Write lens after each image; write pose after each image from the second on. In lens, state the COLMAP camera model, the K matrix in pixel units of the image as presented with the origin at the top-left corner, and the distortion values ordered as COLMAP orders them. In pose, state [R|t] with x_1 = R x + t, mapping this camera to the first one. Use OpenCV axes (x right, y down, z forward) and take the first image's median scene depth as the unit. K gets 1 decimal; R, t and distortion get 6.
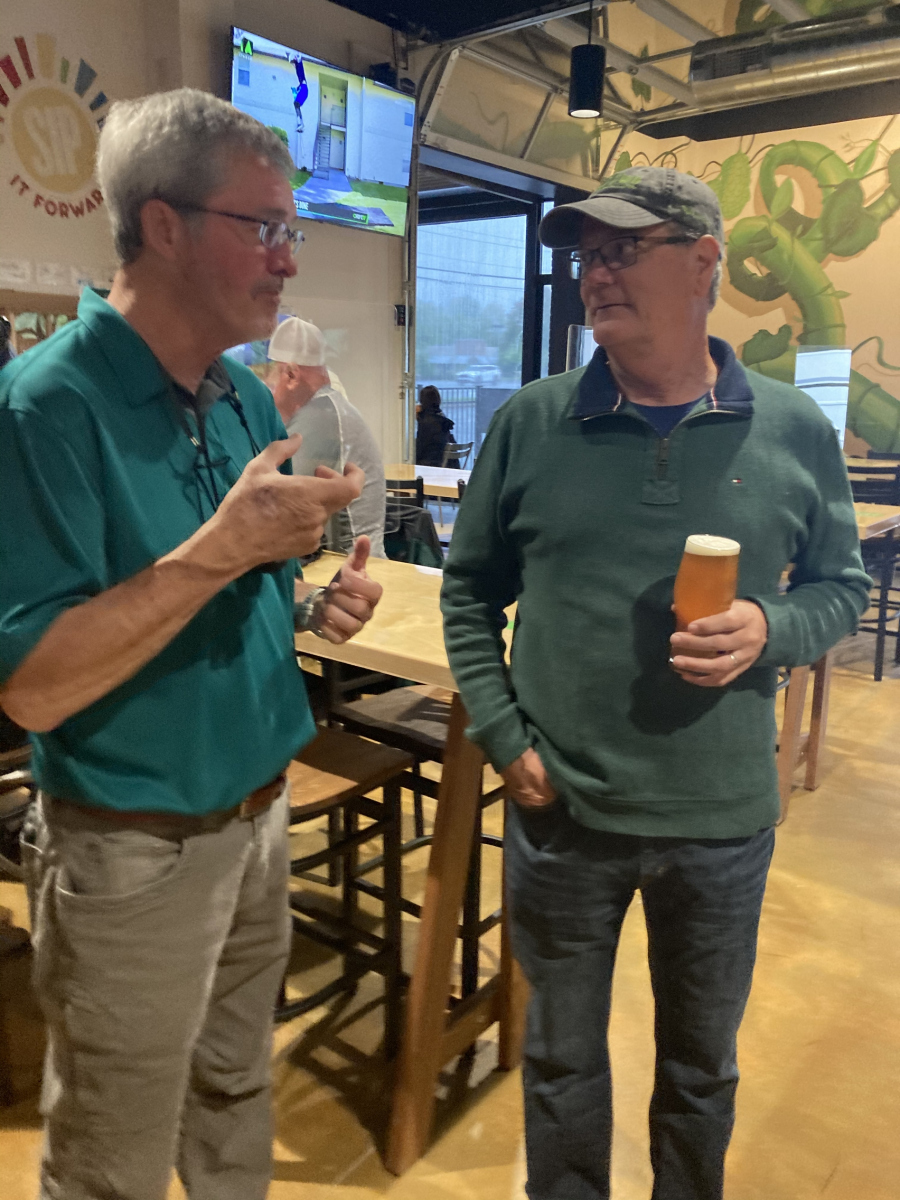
lens RADIAL K [[985.5, 0, 447.4], [0, 985.5, 601.7], [0, 0, 1]] dist [0.005464, 0.007728]
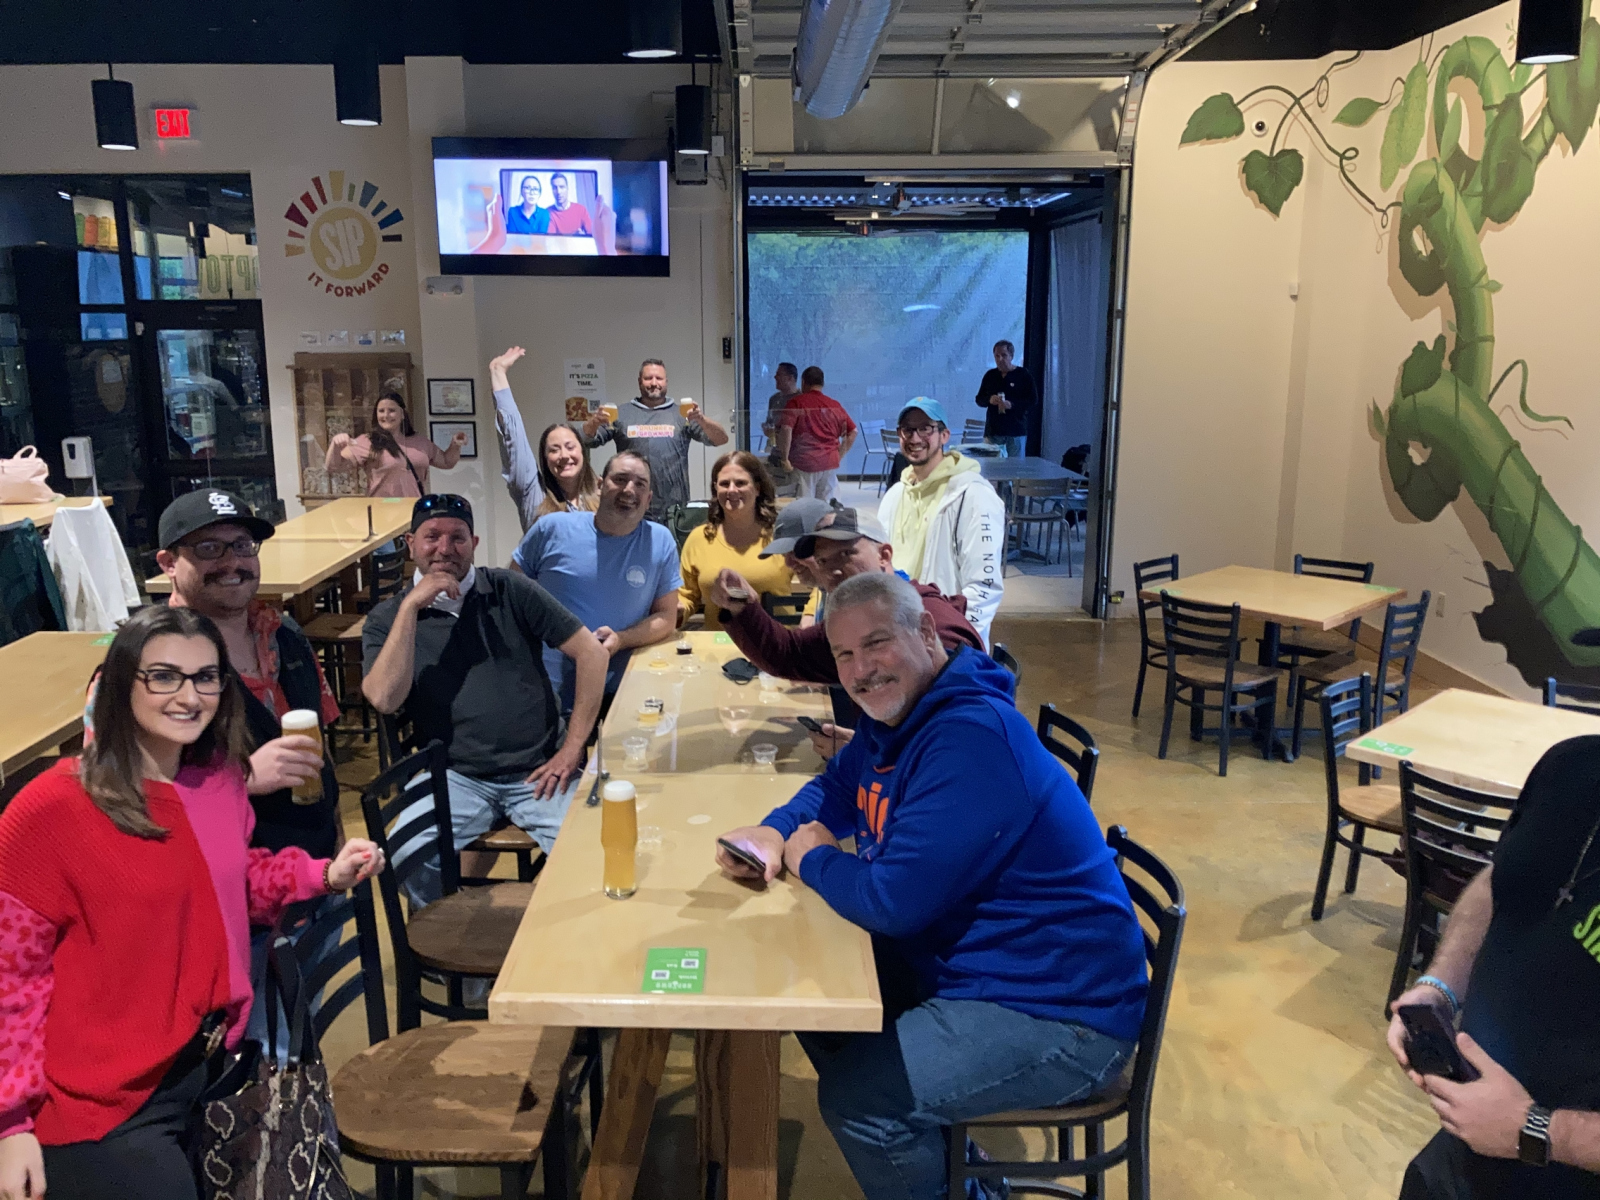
lens RADIAL K [[1329.9, 0, 798.8], [0, 1329.9, 600.0], [0, 0, 1]] dist [-0.001549, 0.004444]
pose [[0.603834, 0.157217, -0.781452, 0.806515], [-0.170576, 0.983132, 0.065987, -0.111581], [0.778645, 0.093452, 0.620466, 0.209555]]
